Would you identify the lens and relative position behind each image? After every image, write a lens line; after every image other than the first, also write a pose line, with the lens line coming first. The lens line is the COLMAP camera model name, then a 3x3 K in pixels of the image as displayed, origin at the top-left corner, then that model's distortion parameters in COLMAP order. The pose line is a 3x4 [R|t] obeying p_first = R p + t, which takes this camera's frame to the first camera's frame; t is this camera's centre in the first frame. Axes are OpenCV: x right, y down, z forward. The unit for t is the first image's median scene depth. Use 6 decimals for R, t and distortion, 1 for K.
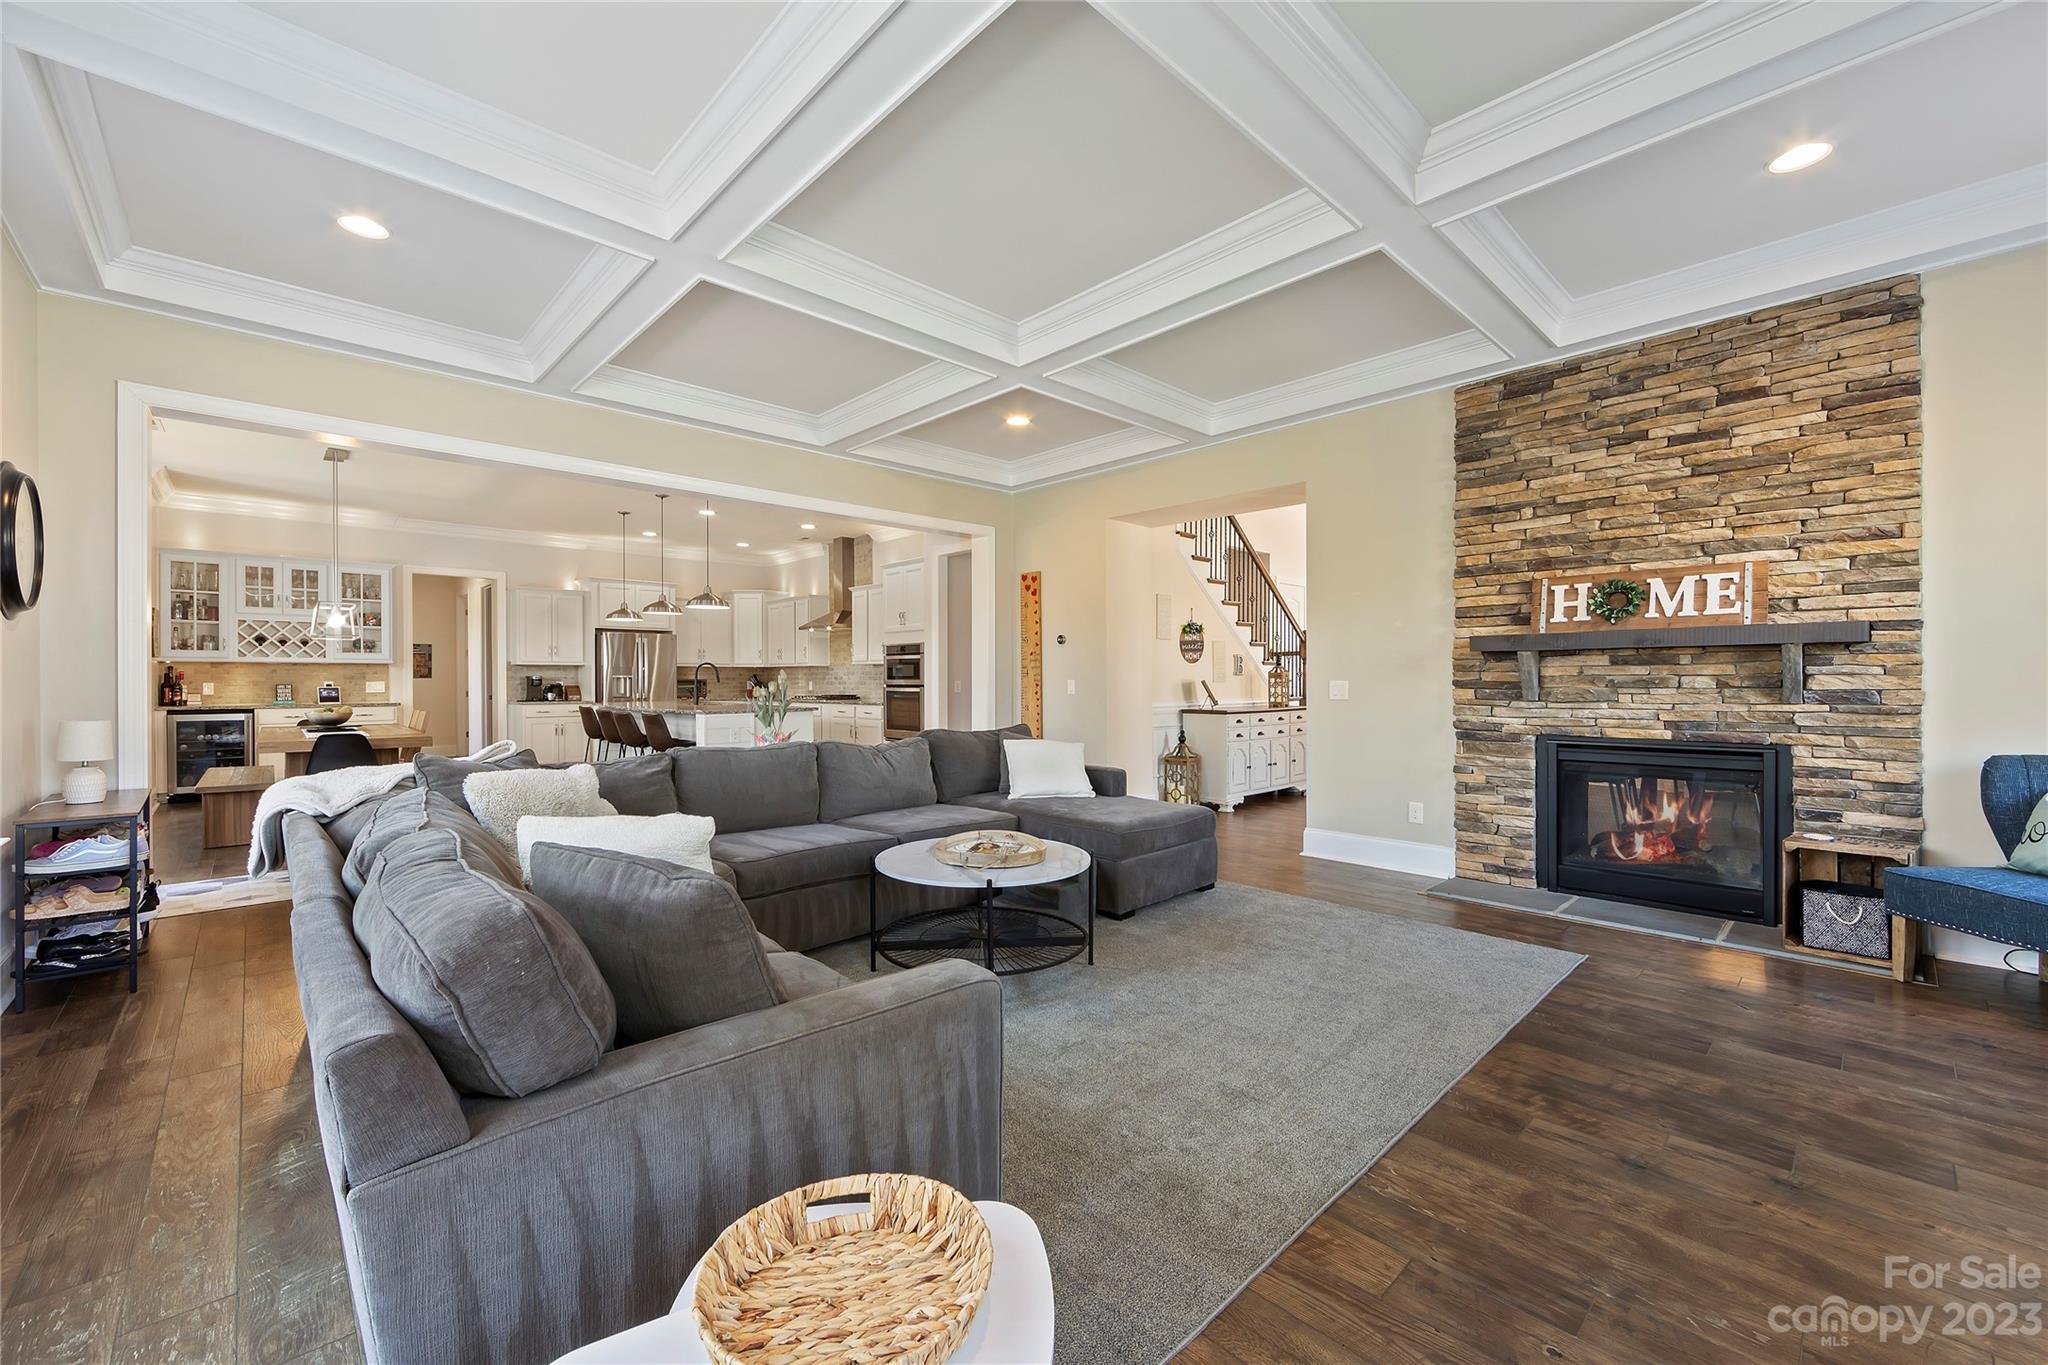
lens RADIAL K [[812.3, 0, 1023.4], [0, 812.3, 687.5], [0, 0, 1]] dist [-0.001536, -0.000388]
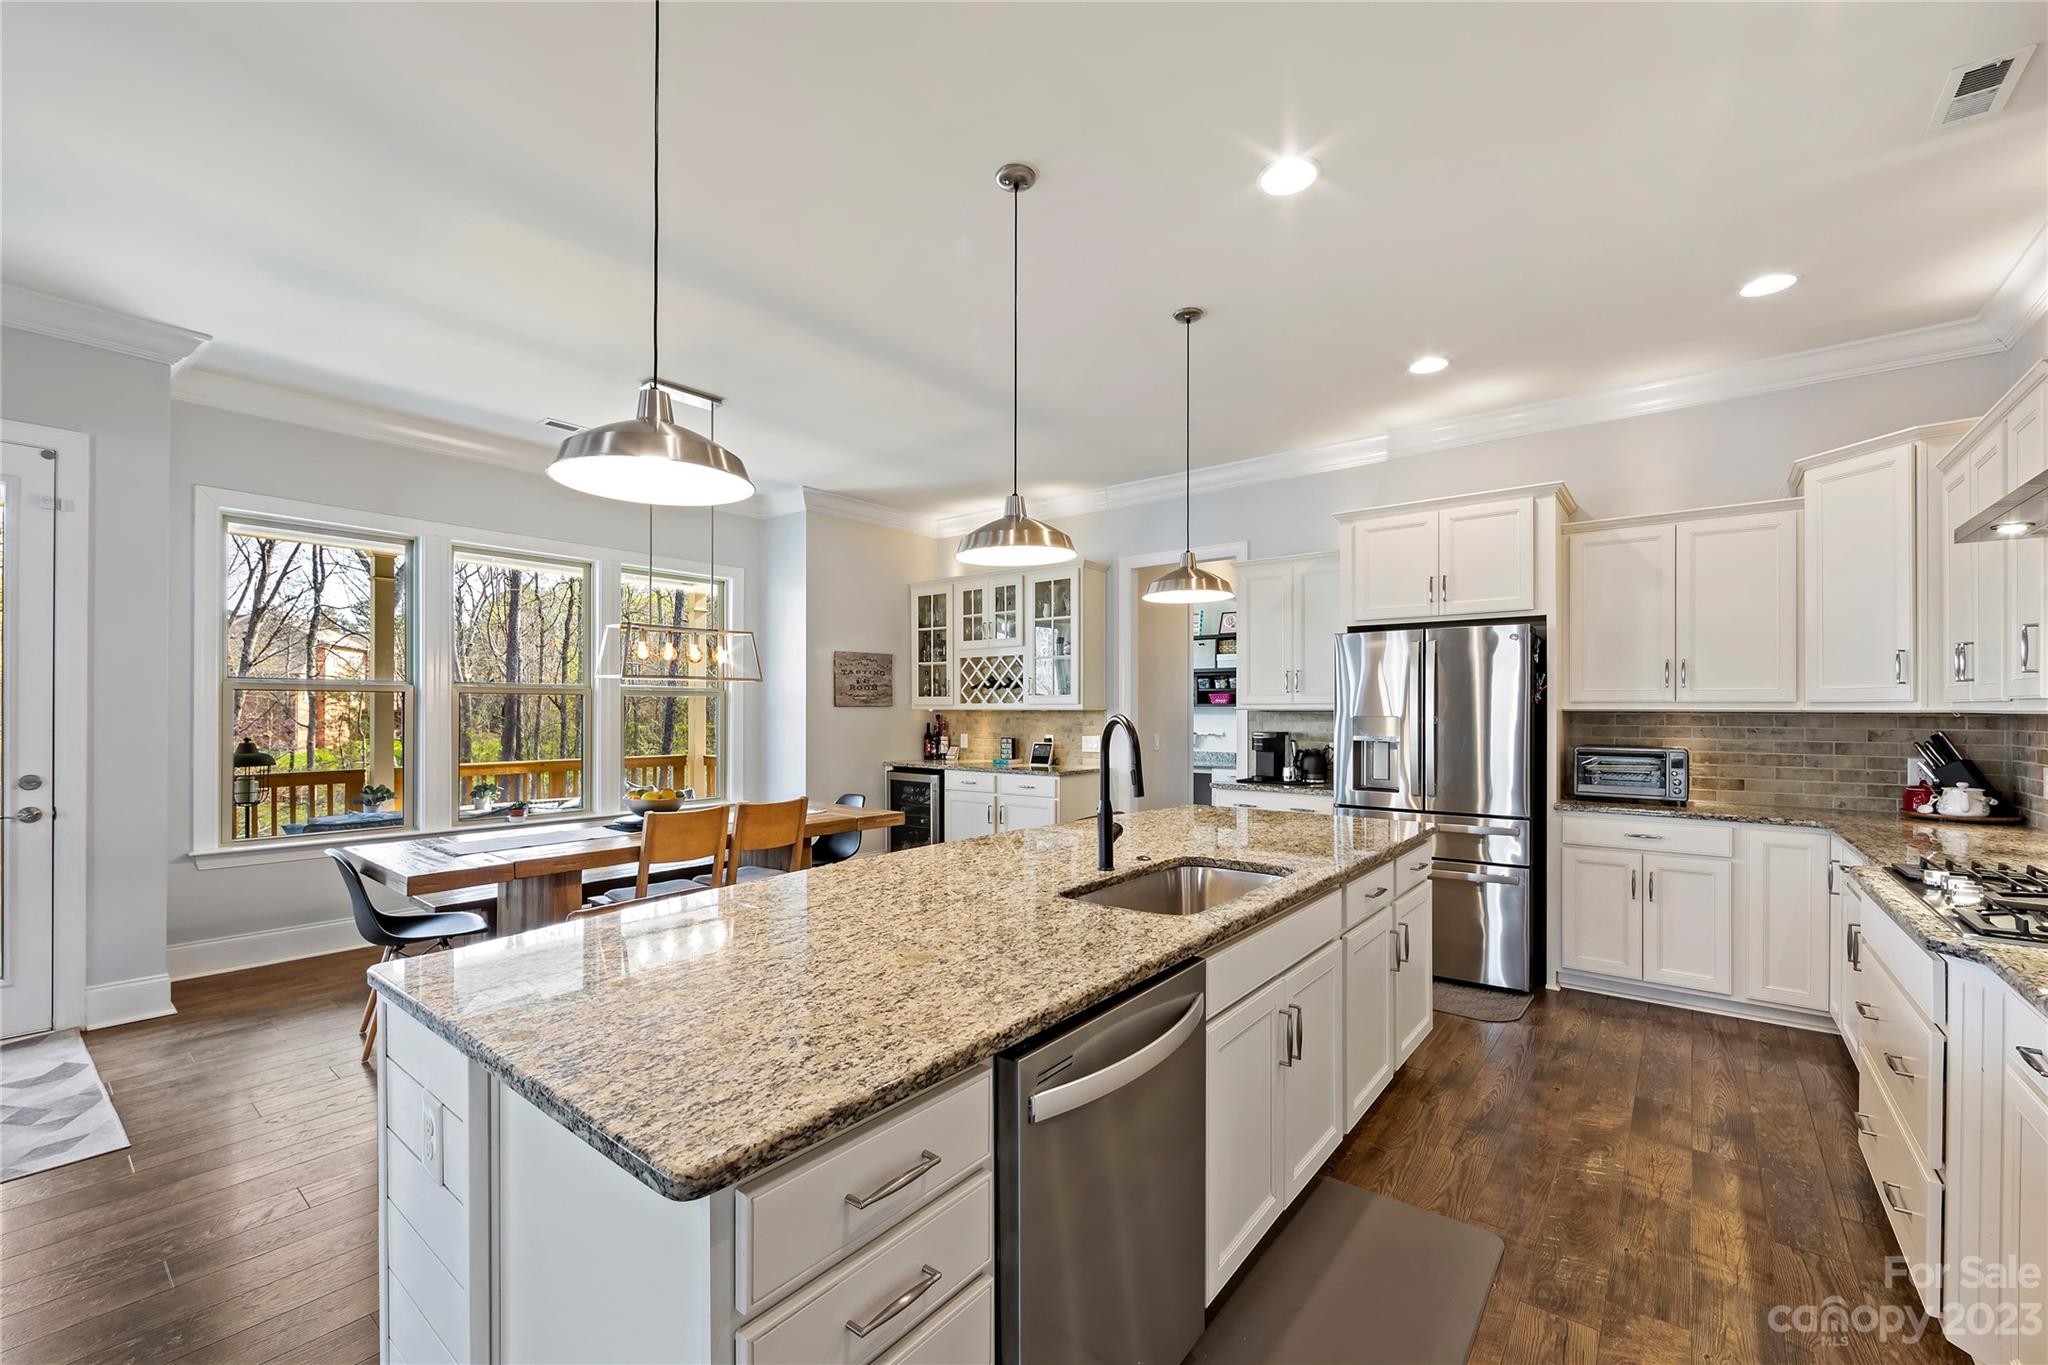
lens RADIAL K [[825.6, 0, 1019.0], [0, 825.6, 709.2], [0, 0, 1]] dist [0.002448, -0.000052]
pose [[0.133638, 0.001685, -0.991029, -0.109619], [-0.009916, 0.999951, 0.000364, -0.027683], [0.990981, 0.009778, 0.133648, 0.787138]]
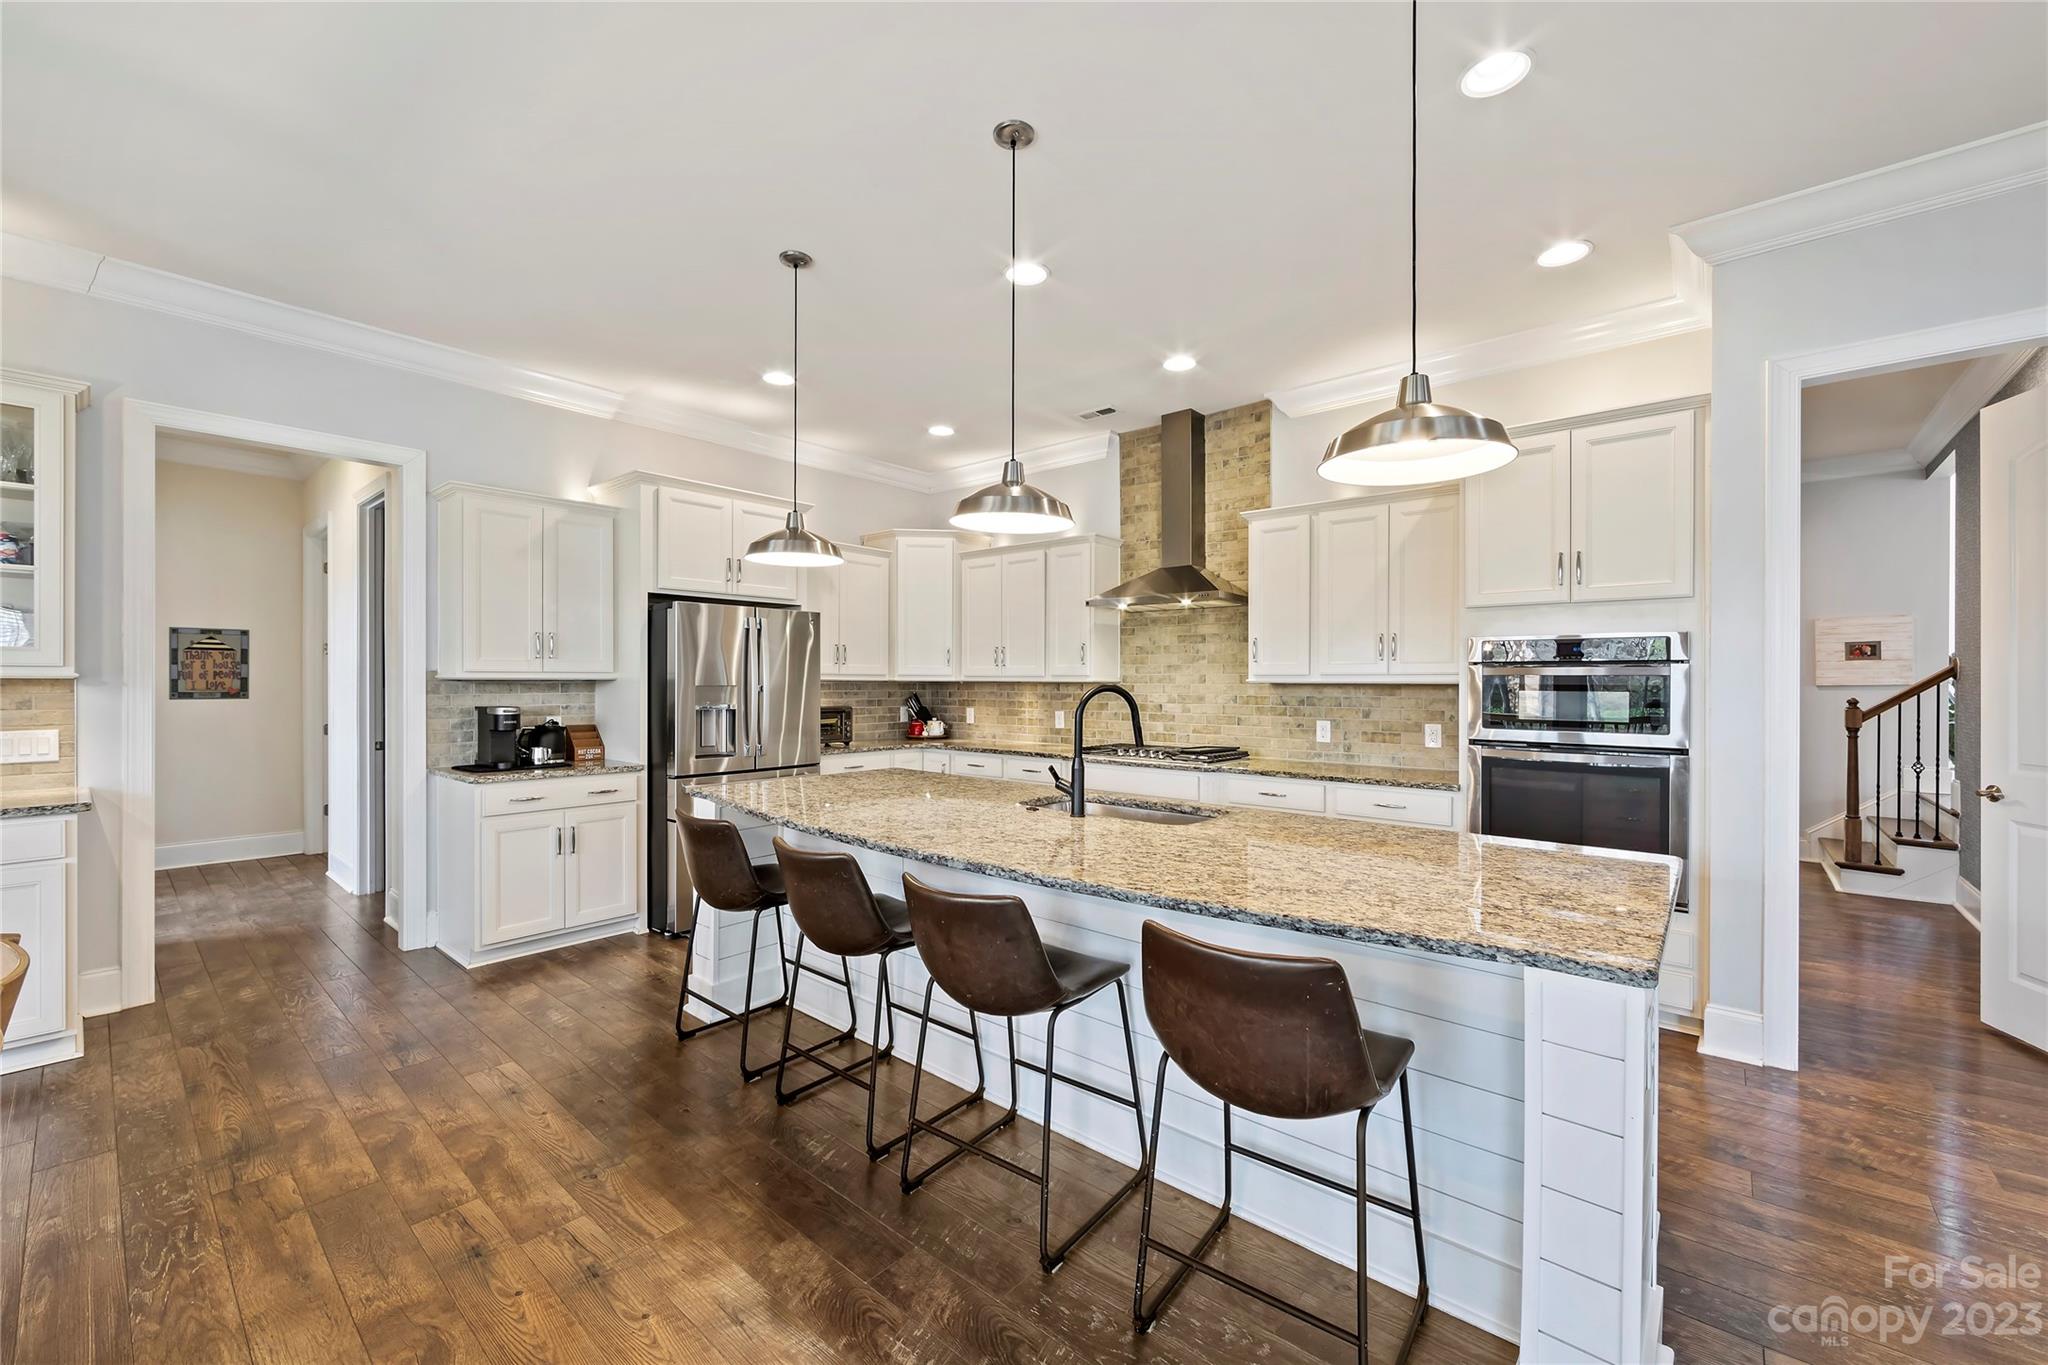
lens RADIAL K [[821.2, 0, 1024.0], [0, 821.2, 682.5], [0, 0, 1]] dist [0.000625, -0.000044]
pose [[0.995407, 0.005116, 0.095594, -0.384728], [-0.004581, 0.999973, -0.005811, -0.025710], [-0.095621, 0.005346, 0.995403, 0.572406]]
